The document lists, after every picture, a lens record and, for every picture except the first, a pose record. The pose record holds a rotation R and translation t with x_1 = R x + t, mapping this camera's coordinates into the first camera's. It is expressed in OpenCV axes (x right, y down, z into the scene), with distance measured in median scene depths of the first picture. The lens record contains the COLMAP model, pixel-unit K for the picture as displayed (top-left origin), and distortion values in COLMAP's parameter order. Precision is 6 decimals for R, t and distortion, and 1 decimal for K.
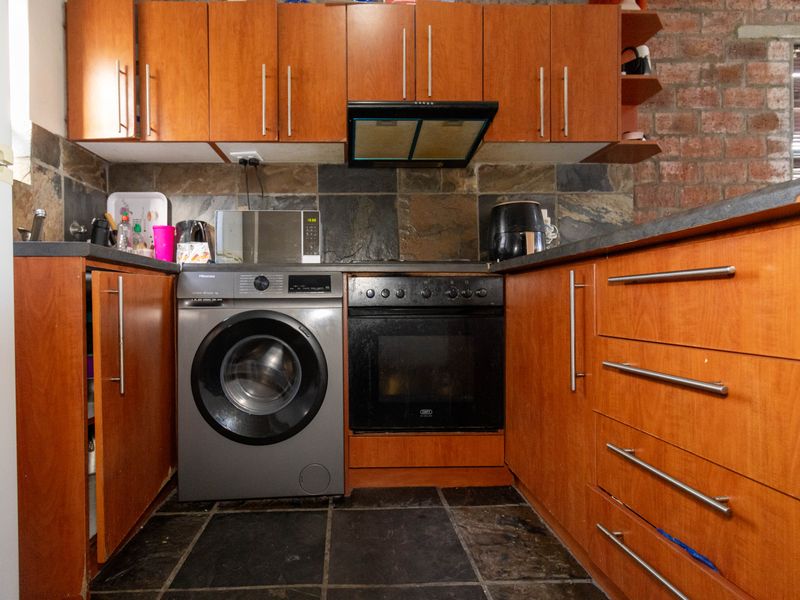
lens RADIAL K [[442.6, 0, 373.2], [0, 442.6, 334.8], [0, 0, 1]] dist [-0.000371, 0.000584]
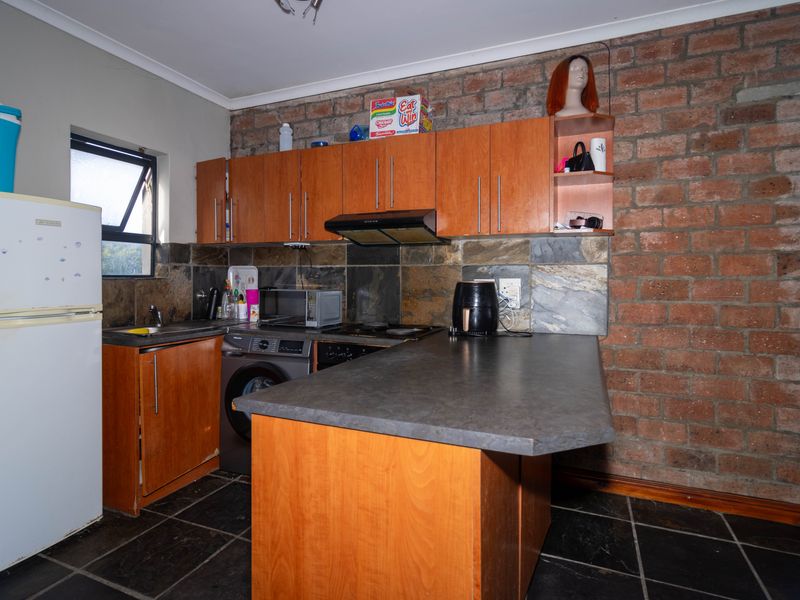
lens RADIAL K [[430.8, 0, 409.0], [0, 430.8, 321.7], [0, 0, 1]] dist [0.006188, -0.003497]
pose [[0.914042, 0.061152, -0.400983, 0.584468], [-0.052226, 0.998084, 0.033163, -0.193081], [0.402243, -0.009371, 0.915485, -0.147378]]
